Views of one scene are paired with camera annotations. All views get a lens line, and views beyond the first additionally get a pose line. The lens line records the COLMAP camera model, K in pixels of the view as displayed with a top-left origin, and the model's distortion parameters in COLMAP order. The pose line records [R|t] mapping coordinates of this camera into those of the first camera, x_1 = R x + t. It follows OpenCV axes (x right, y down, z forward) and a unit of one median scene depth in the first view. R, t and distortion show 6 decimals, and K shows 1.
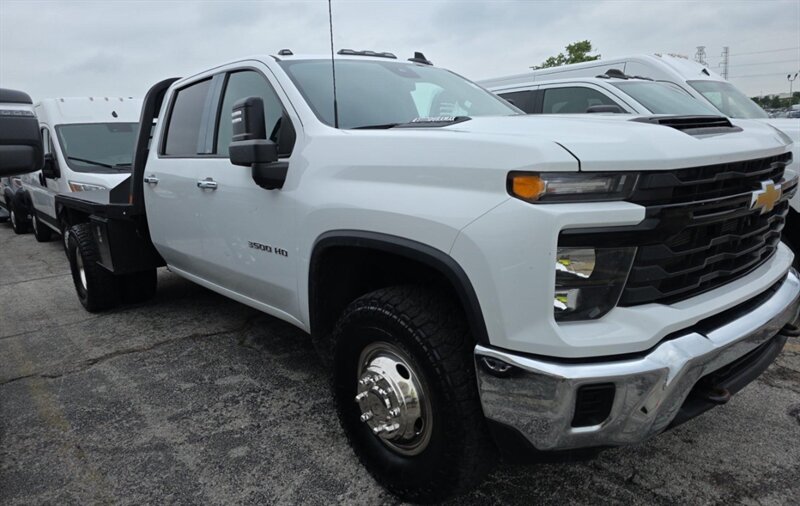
lens RADIAL K [[550.5, 0, 398.0], [0, 550.5, 263.9], [0, 0, 1]] dist [0.061589, -0.002108]
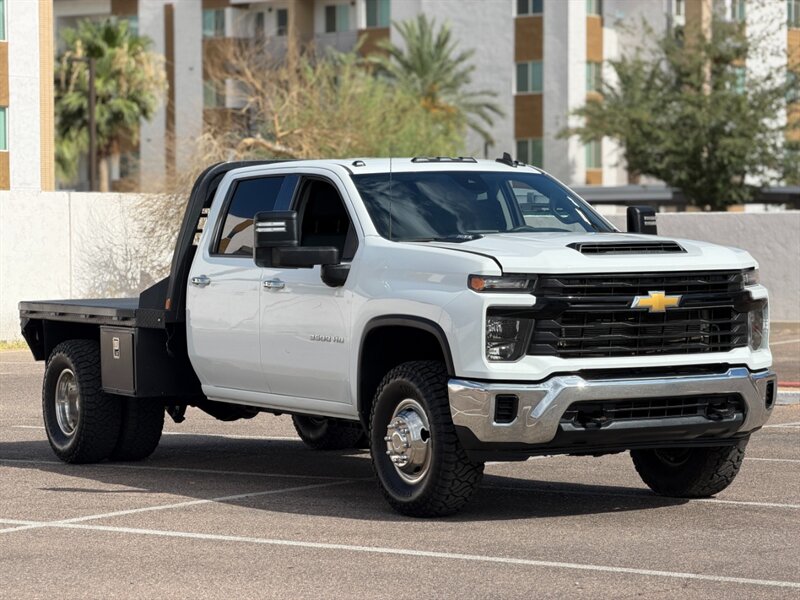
lens RADIAL K [[3623.5, 0, 400.0], [0, 3623.5, 300.0], [0, 0, 1]] dist [0.005755, -0.500197]
pose [[0.978808, 0.043012, -0.200213, 2.174962], [-0.077981, 0.982318, -0.170206, 1.787871], [0.189352, 0.182212, 0.964855, -9.591751]]
